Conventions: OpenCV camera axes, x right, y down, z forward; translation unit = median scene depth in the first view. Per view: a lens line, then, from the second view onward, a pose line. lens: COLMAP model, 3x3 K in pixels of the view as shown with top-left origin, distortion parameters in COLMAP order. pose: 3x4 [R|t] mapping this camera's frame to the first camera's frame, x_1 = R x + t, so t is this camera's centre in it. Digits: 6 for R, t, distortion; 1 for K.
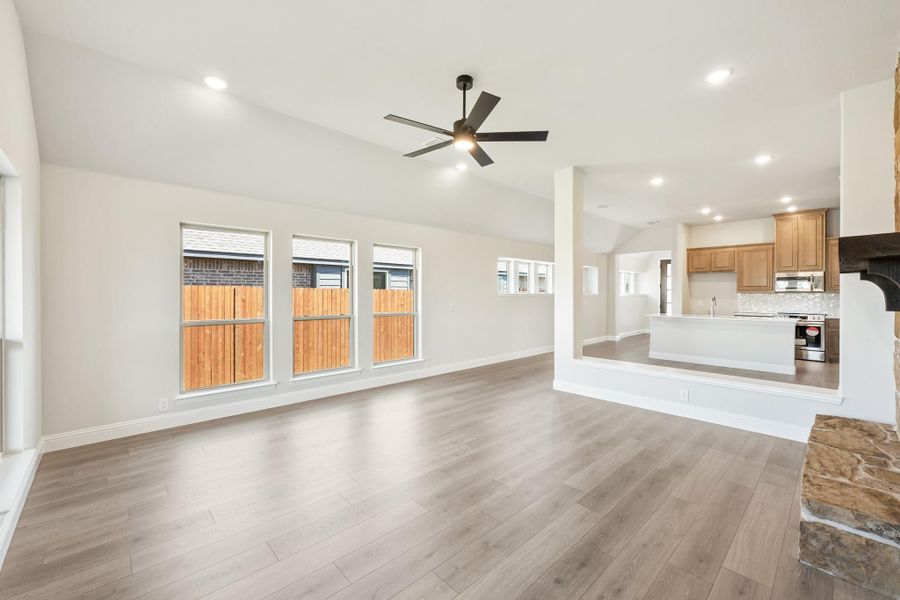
lens RADIAL K [[368.7, 0, 452.9], [0, 368.7, 299.1], [0, 0, 1]] dist [0.001775, 0.000245]
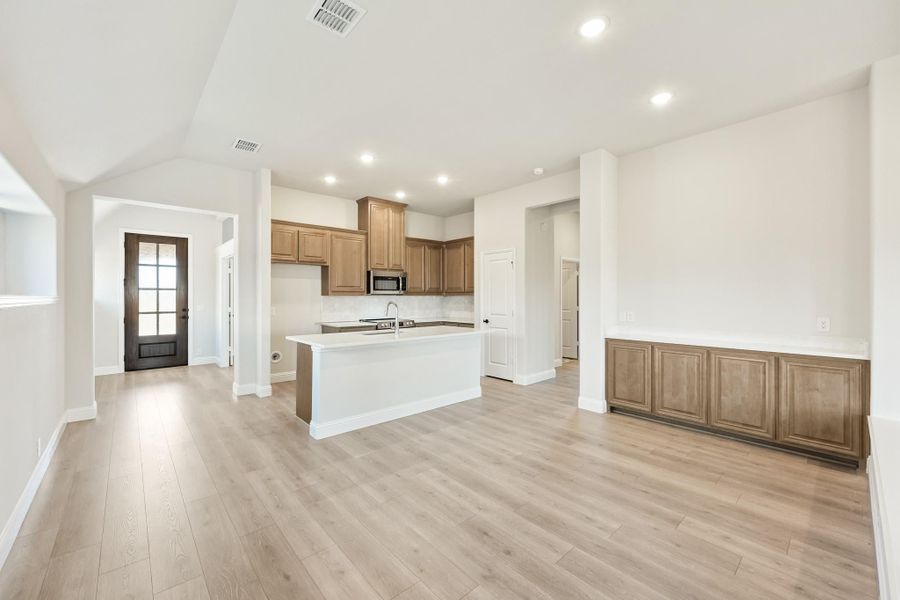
lens RADIAL K [[362.0, 0, 447.8], [0, 362.0, 296.3], [0, 0, 1]] dist [-0.000035, 0.000057]
pose [[0.032977, 0.002054, 0.999454, 0.089118], [0.012735, 0.999916, -0.002475, -0.010152], [-0.999375, 0.012810, 0.032948, 0.747631]]
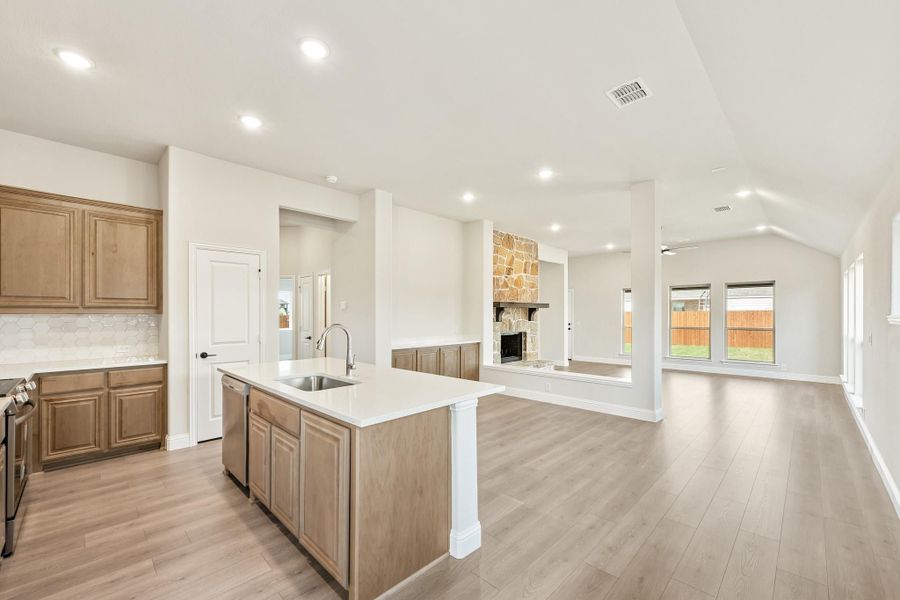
lens RADIAL K [[365.8, 0, 448.2], [0, 365.8, 314.8], [0, 0, 1]] dist [-0.000421, -0.000075]
pose [[-0.999407, -0.000080, -0.034428, 0.511246], [-0.000512, 0.999921, 0.012536, -0.017728], [0.034424, 0.012546, -0.999329, 1.153719]]
